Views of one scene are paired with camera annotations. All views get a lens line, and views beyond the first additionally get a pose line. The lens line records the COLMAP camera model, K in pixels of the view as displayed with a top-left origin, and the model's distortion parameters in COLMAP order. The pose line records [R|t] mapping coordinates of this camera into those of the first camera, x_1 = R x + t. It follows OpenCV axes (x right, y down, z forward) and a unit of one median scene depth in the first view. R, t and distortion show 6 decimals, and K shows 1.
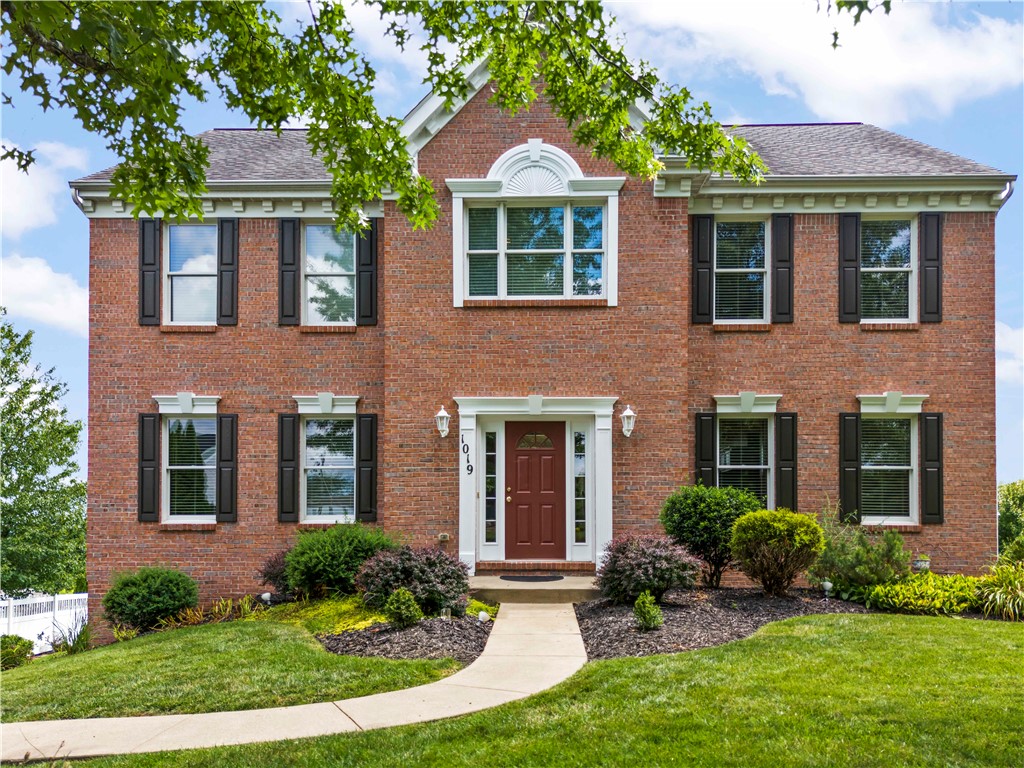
lens RADIAL K [[679.8, 0, 512.0], [0, 679.8, 410.6], [0, 0, 1]] dist [-0.002941, 0.002802]
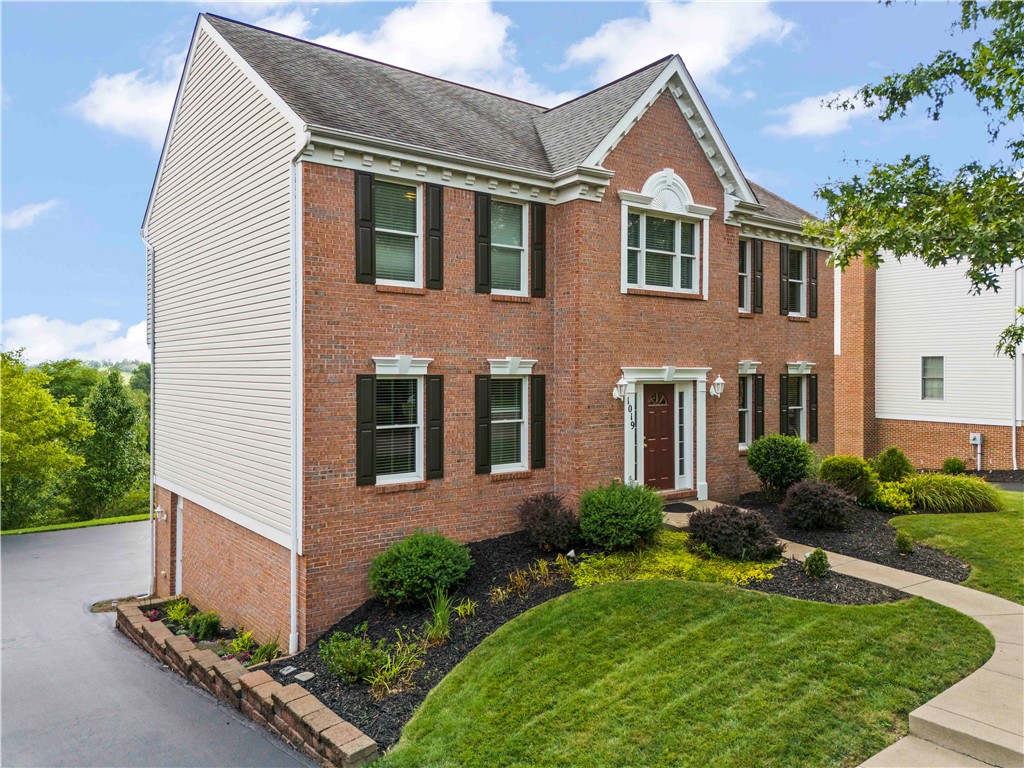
lens RADIAL K [[762.4, 0, 512.0], [0, 762.4, 384.0], [0, 0, 1]] dist [0.005173, 0.000913]
pose [[0.777176, -0.007088, 0.629243, -1.059714], [-0.003126, 0.999881, 0.015124, 0.000968], [-0.629275, -0.013721, 0.777062, 0.022144]]
